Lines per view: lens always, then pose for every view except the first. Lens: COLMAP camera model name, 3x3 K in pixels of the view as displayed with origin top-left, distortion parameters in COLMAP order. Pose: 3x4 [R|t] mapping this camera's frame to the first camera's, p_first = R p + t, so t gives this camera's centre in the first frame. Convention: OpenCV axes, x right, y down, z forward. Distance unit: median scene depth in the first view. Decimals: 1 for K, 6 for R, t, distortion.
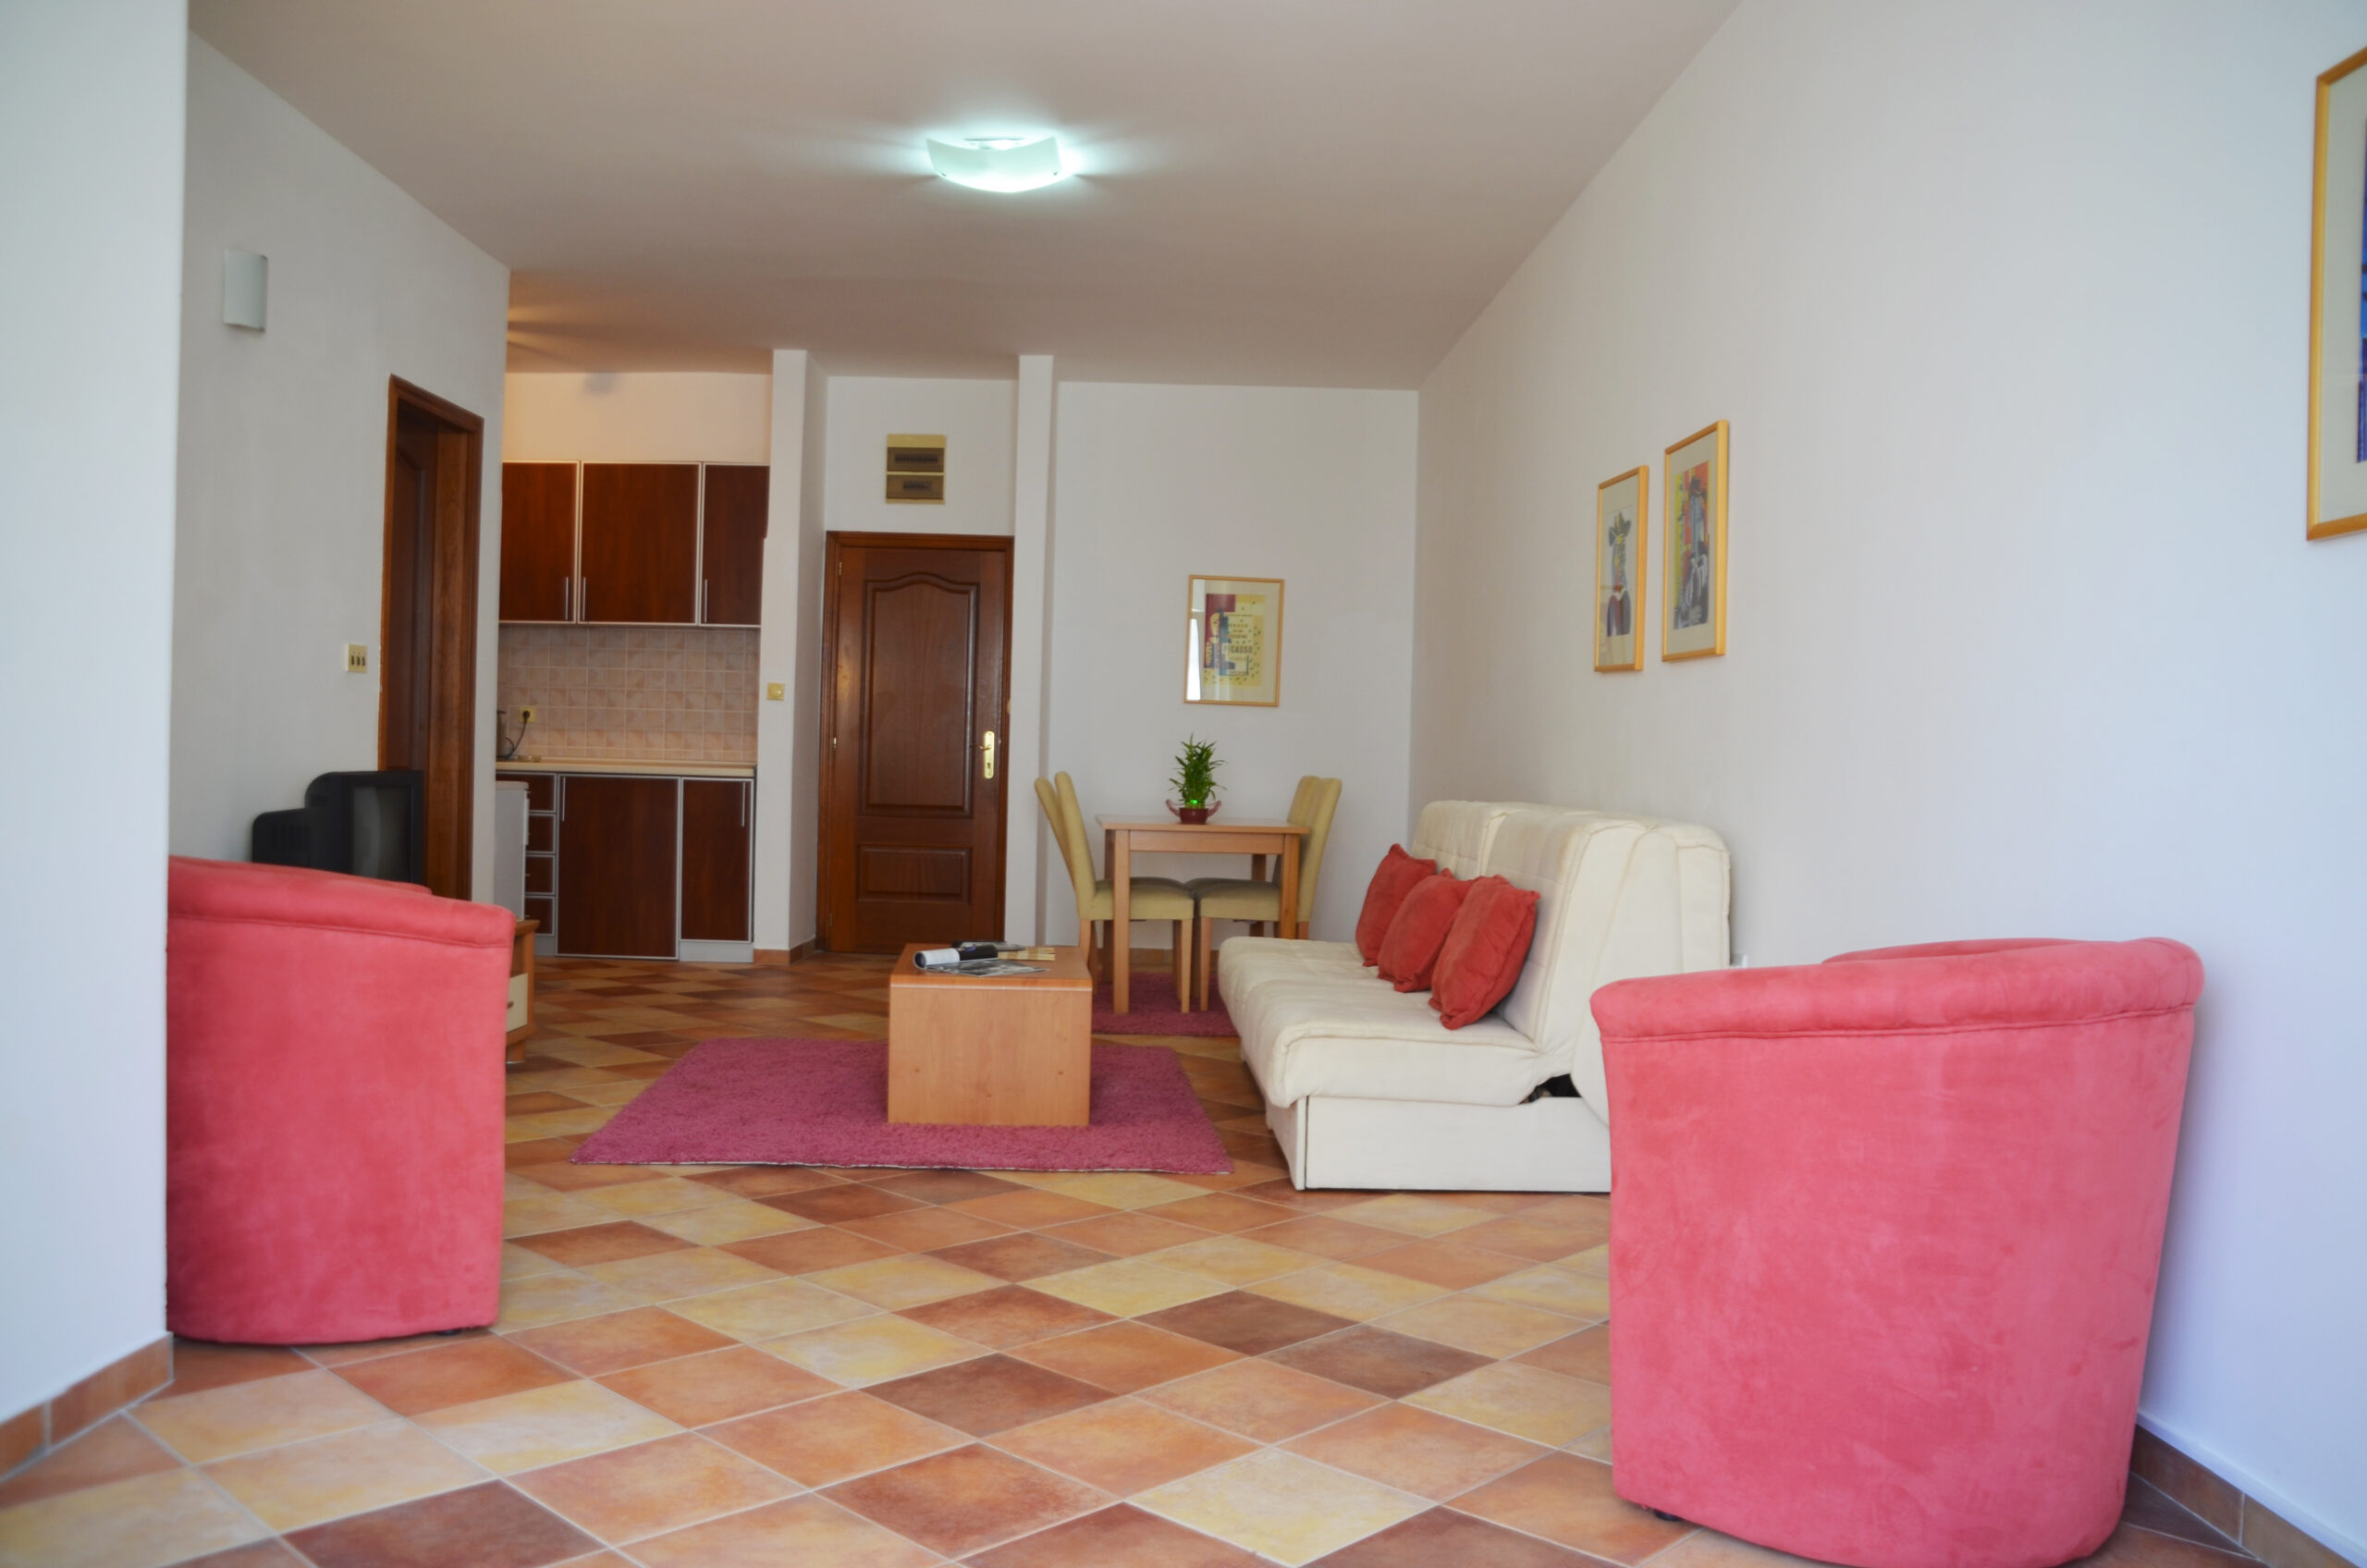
lens RADIAL K [[1891.4, 0, 1183.5], [0, 1891.4, 784.0], [0, 0, 1]] dist [-0.145398, 0.119267]
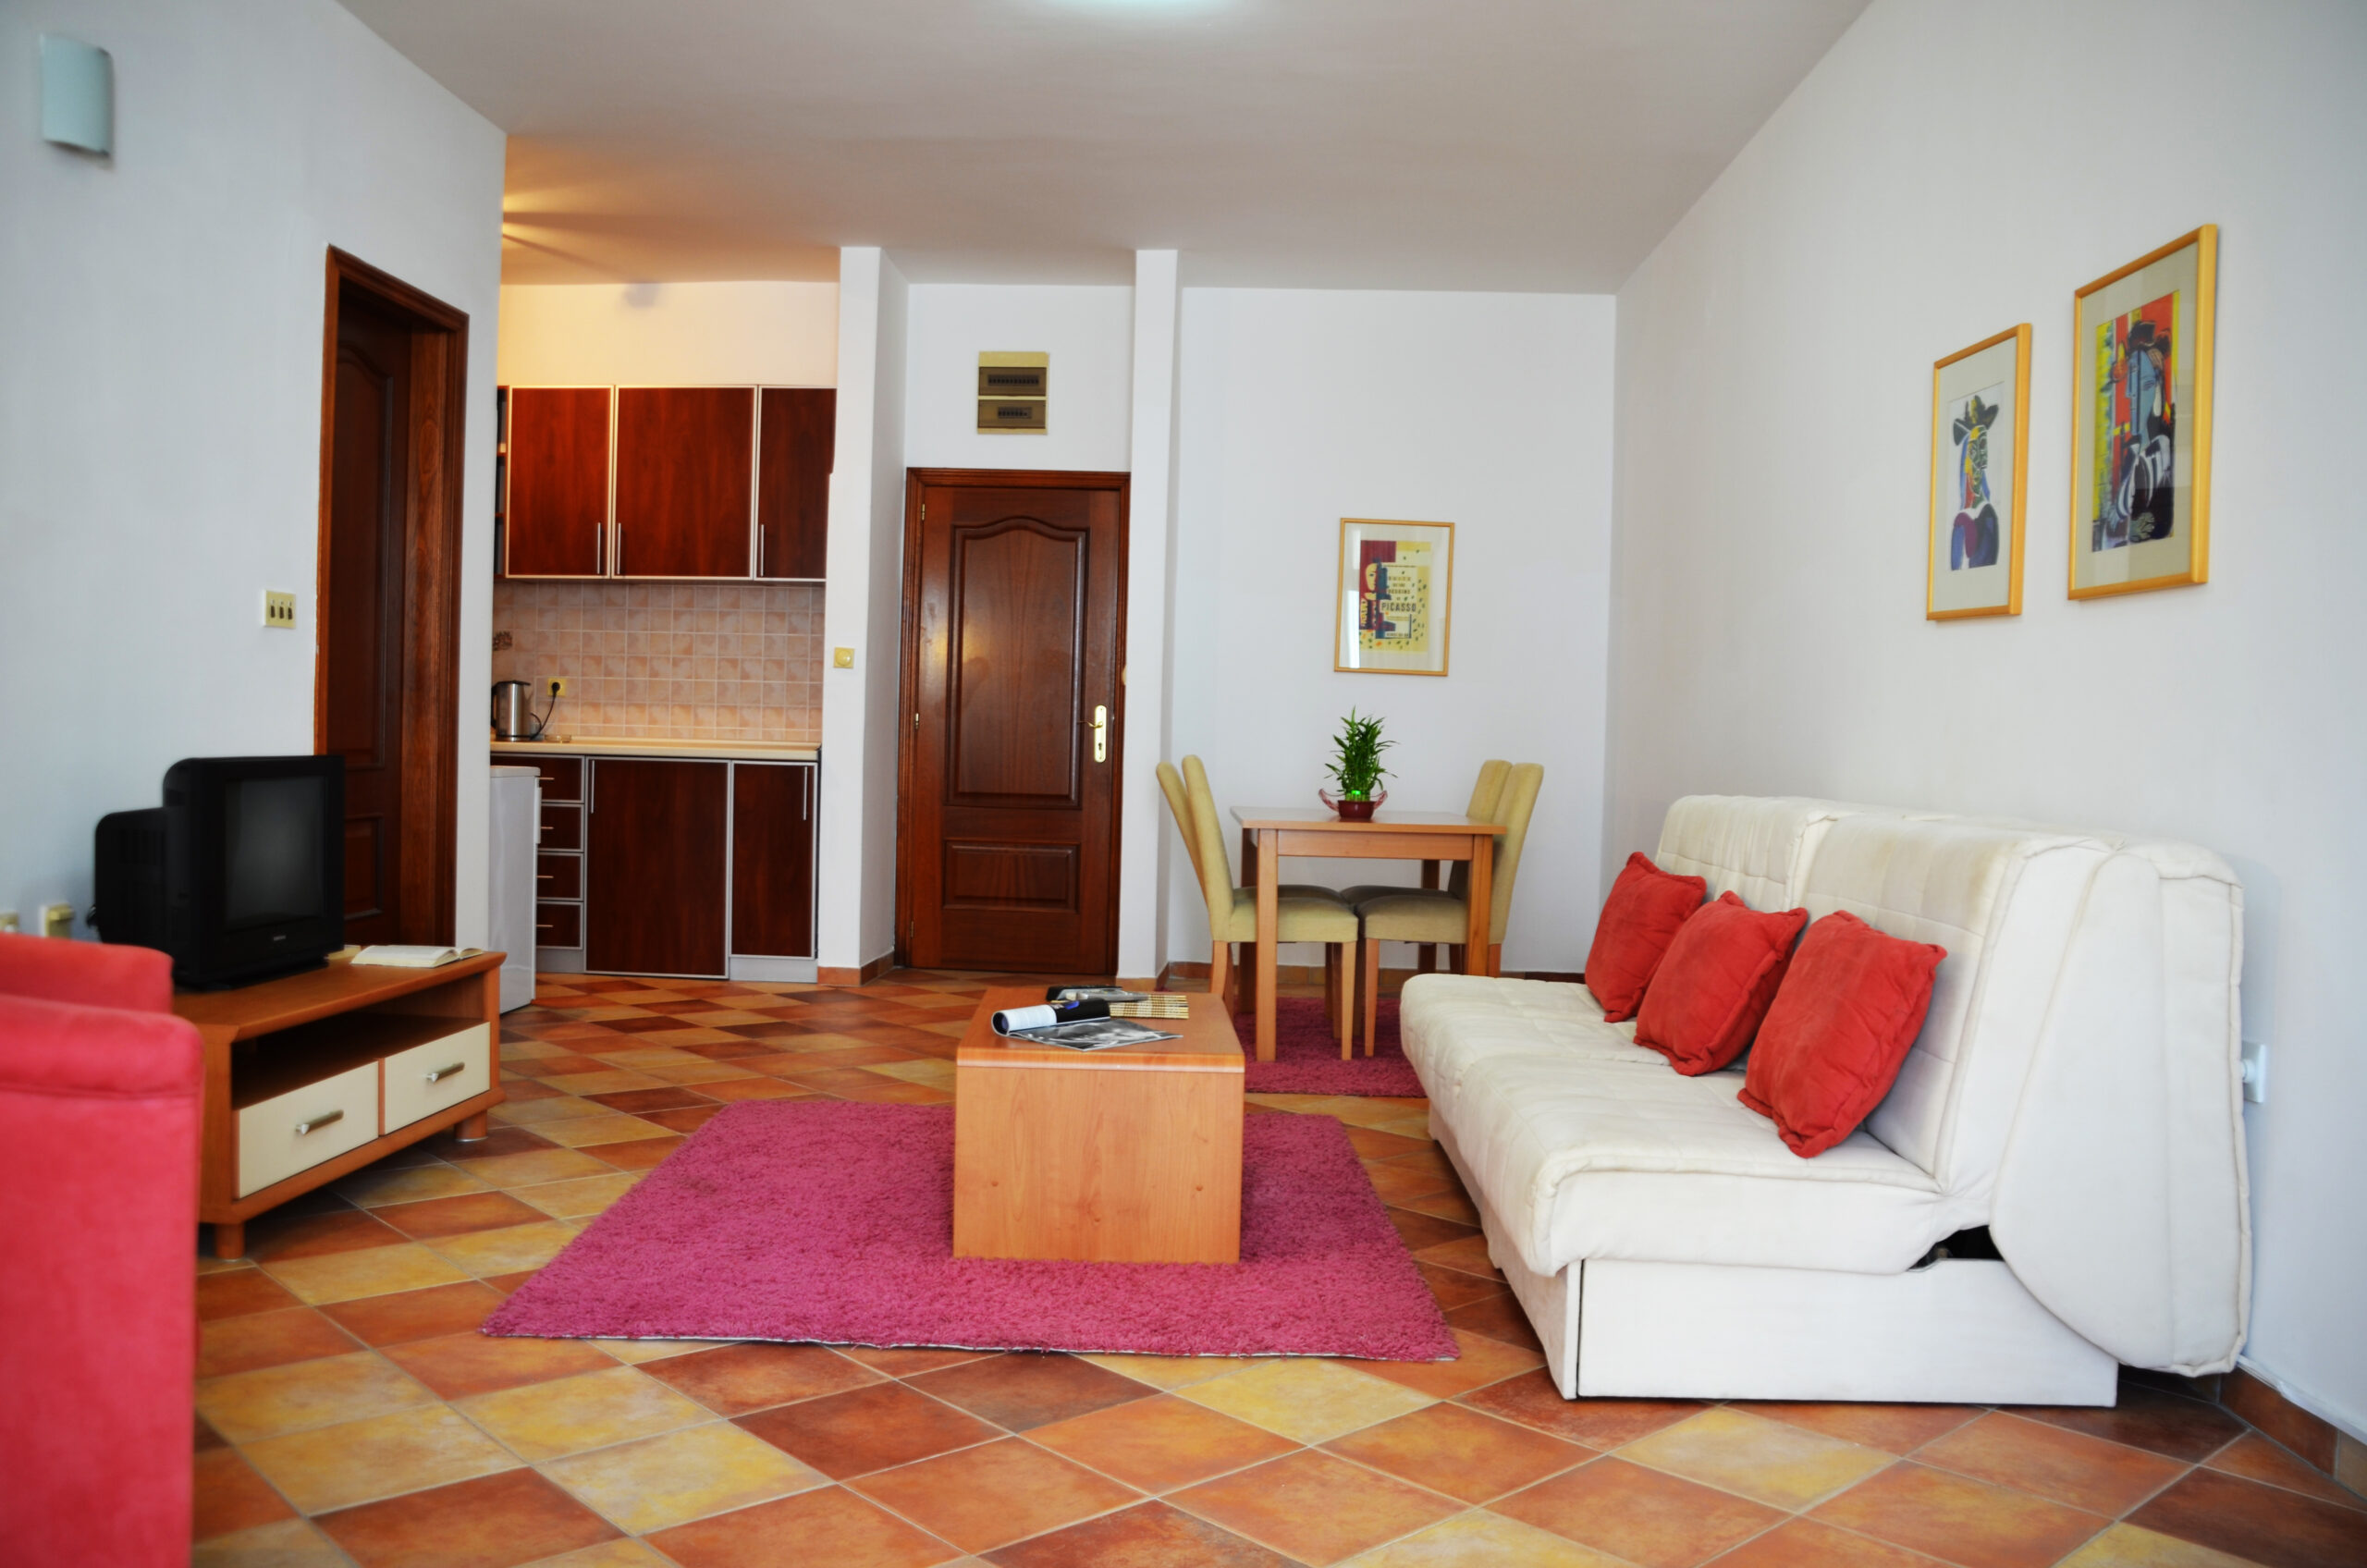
lens RADIAL K [[1891.4, 0, 1183.5], [0, 1891.4, 784.0], [0, 0, 1]] dist [-0.145398, 0.119267]
pose [[0.998216, 0.001684, -0.059677, -0.021838], [-0.001032, 0.999939, 0.010959, -0.003305], [0.059692, -0.010877, 0.998158, 0.224301]]
